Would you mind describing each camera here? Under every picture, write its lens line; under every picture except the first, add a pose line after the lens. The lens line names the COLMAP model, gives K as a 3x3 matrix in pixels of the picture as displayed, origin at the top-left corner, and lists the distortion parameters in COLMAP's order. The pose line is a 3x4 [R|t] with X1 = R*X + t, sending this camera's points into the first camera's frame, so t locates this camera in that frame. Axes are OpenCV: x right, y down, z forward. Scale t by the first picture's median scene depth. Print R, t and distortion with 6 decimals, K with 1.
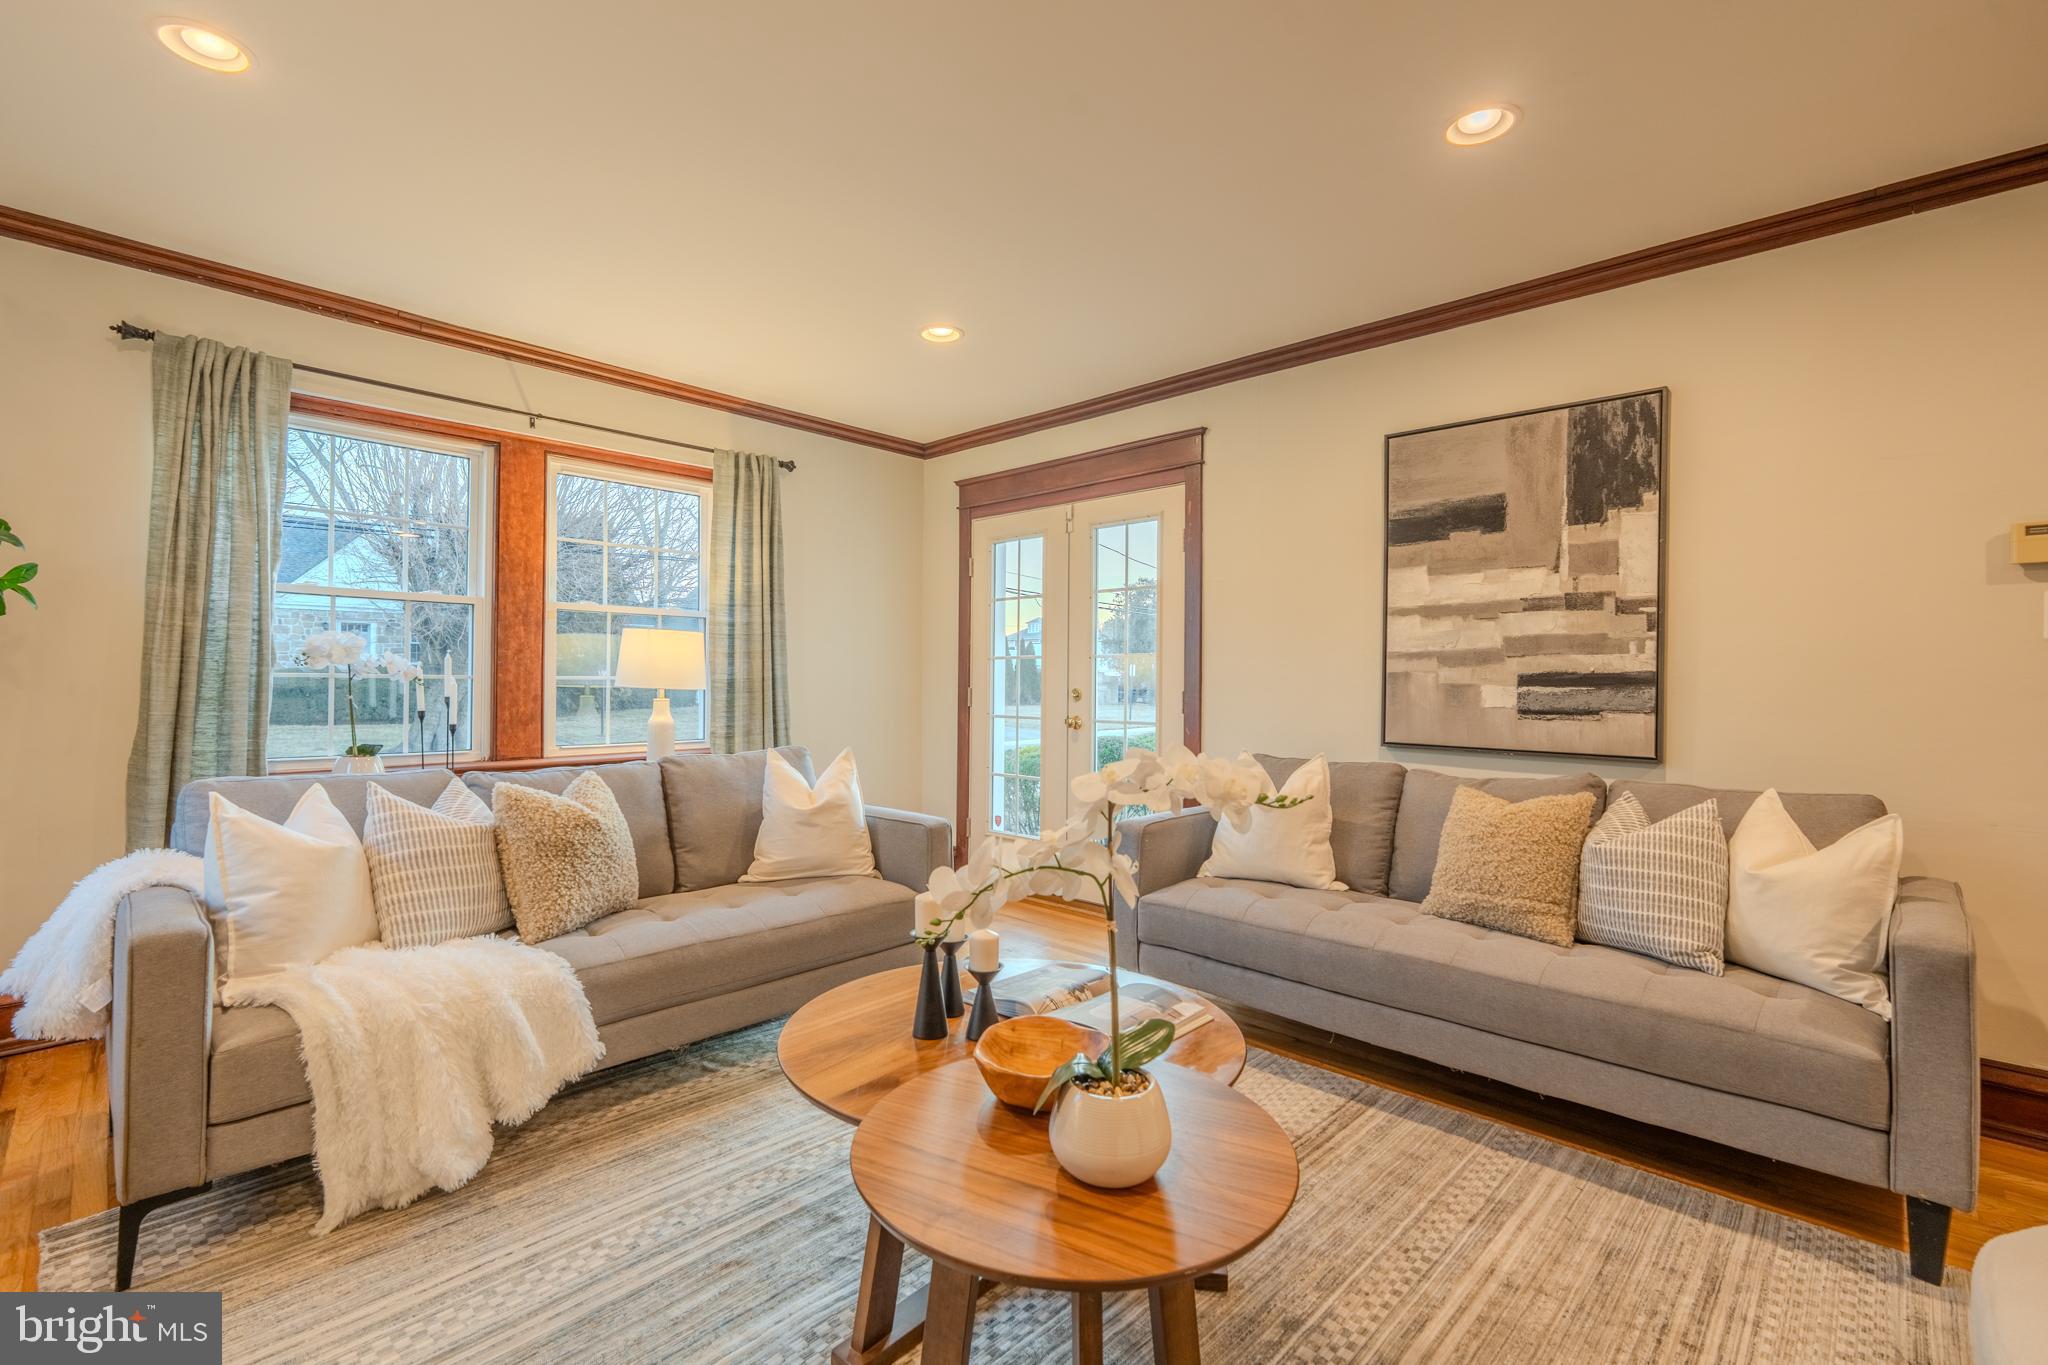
lens RADIAL K [[909.3, 0, 1022.2], [0, 909.3, 675.3], [0, 0, 1]] dist [-0.005359, 0.000935]
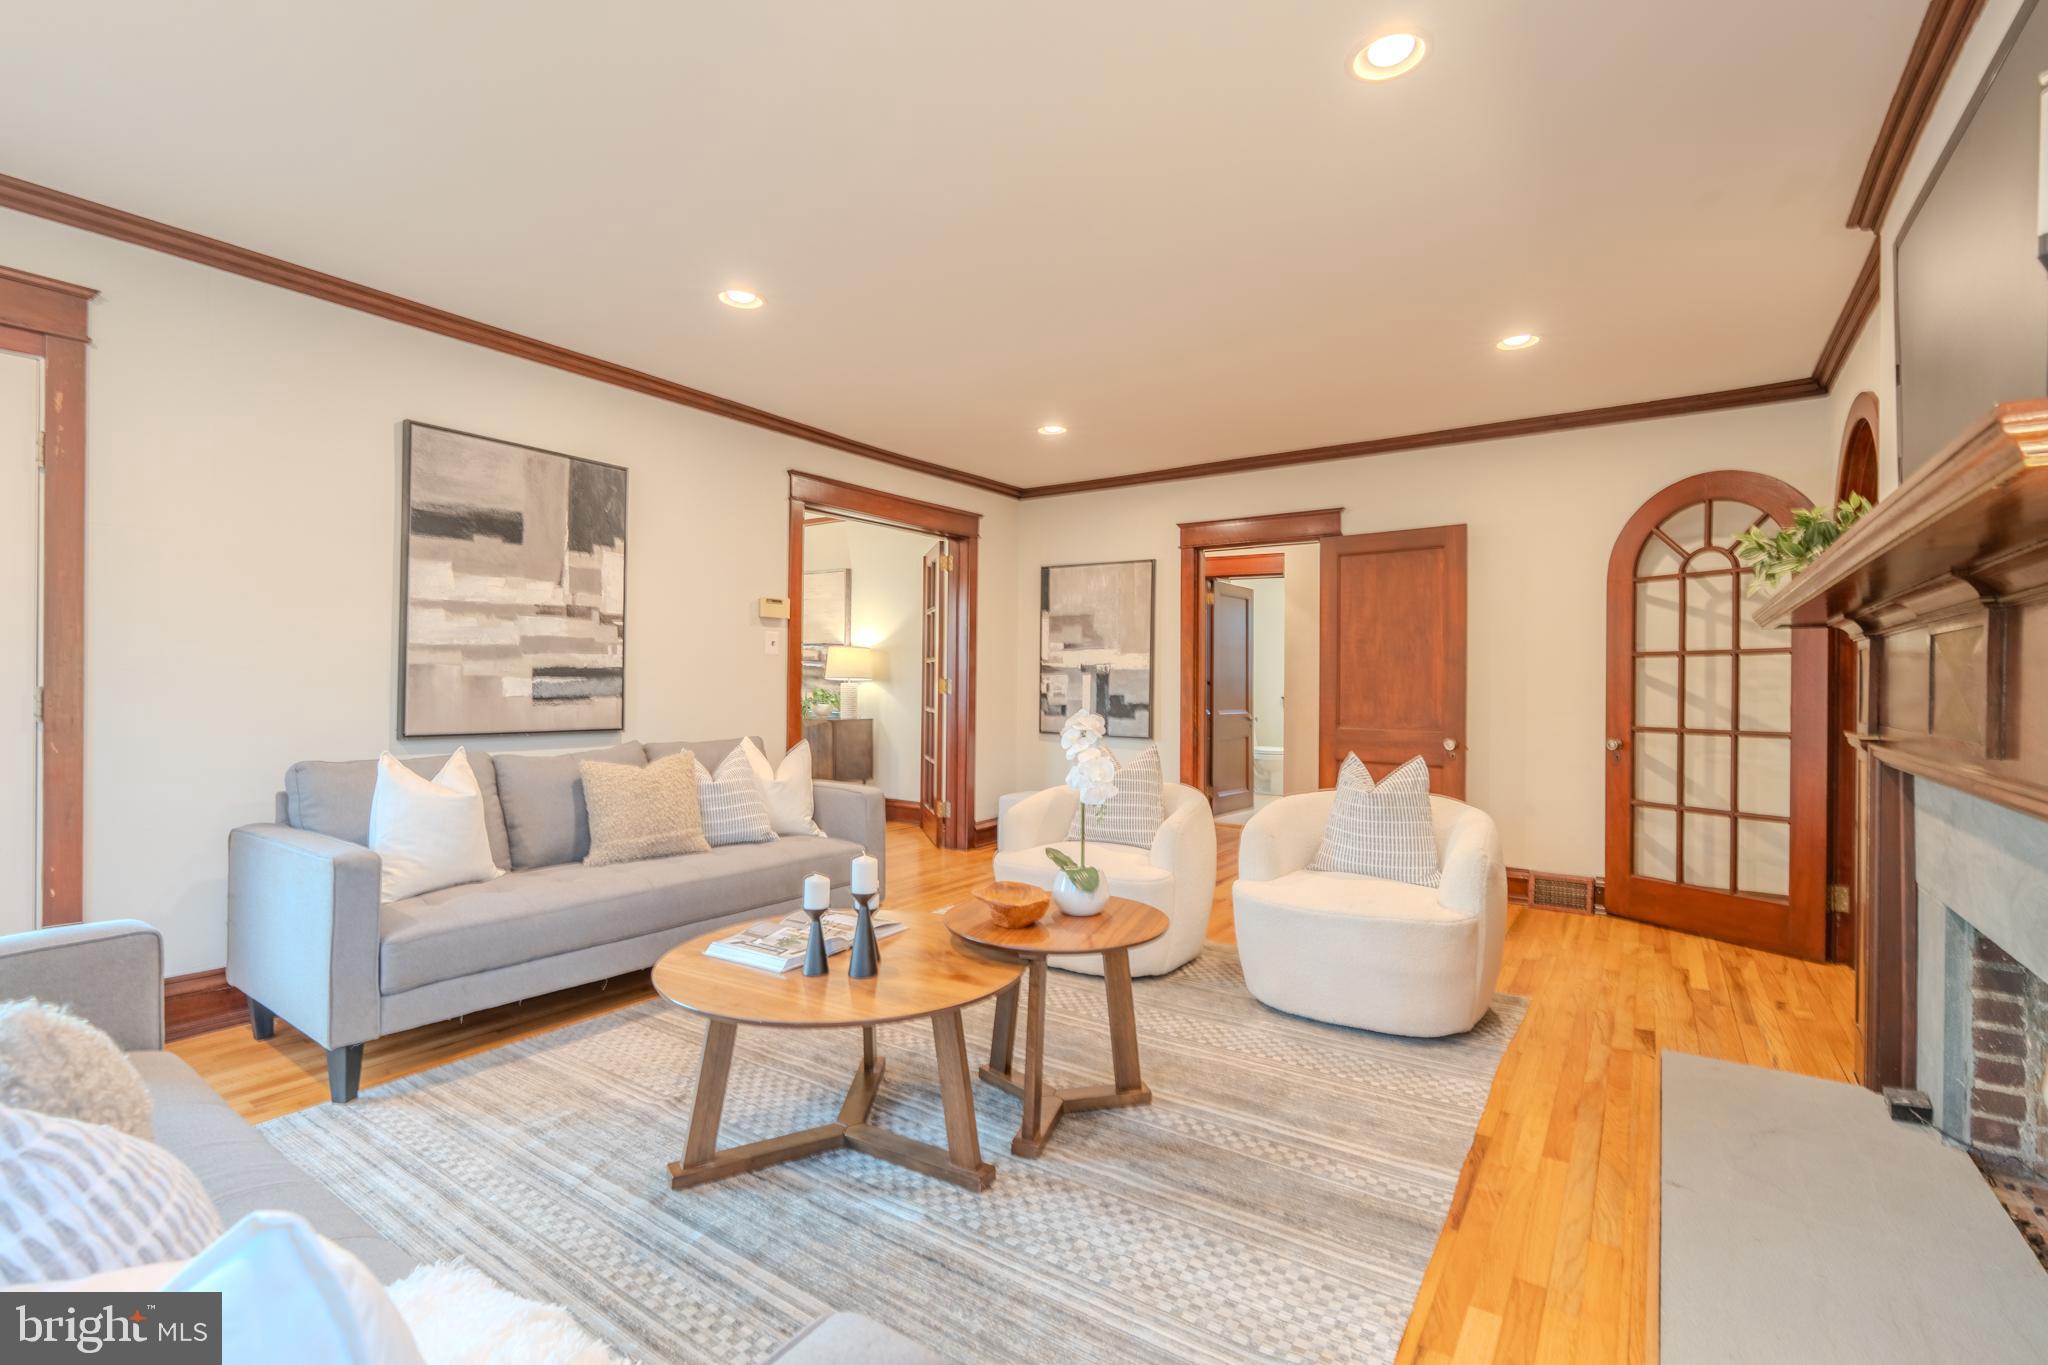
lens RADIAL K [[909.3, 0, 1031.2], [0, 909.3, 686.3], [0, 0, 1]] dist [-0.005359, 0.000935]
pose [[-0.172731, -0.019165, 0.984783, -0.739862], [-0.018061, 0.999704, 0.016287, -0.008013], [-0.984803, -0.014973, -0.173026, 0.559801]]
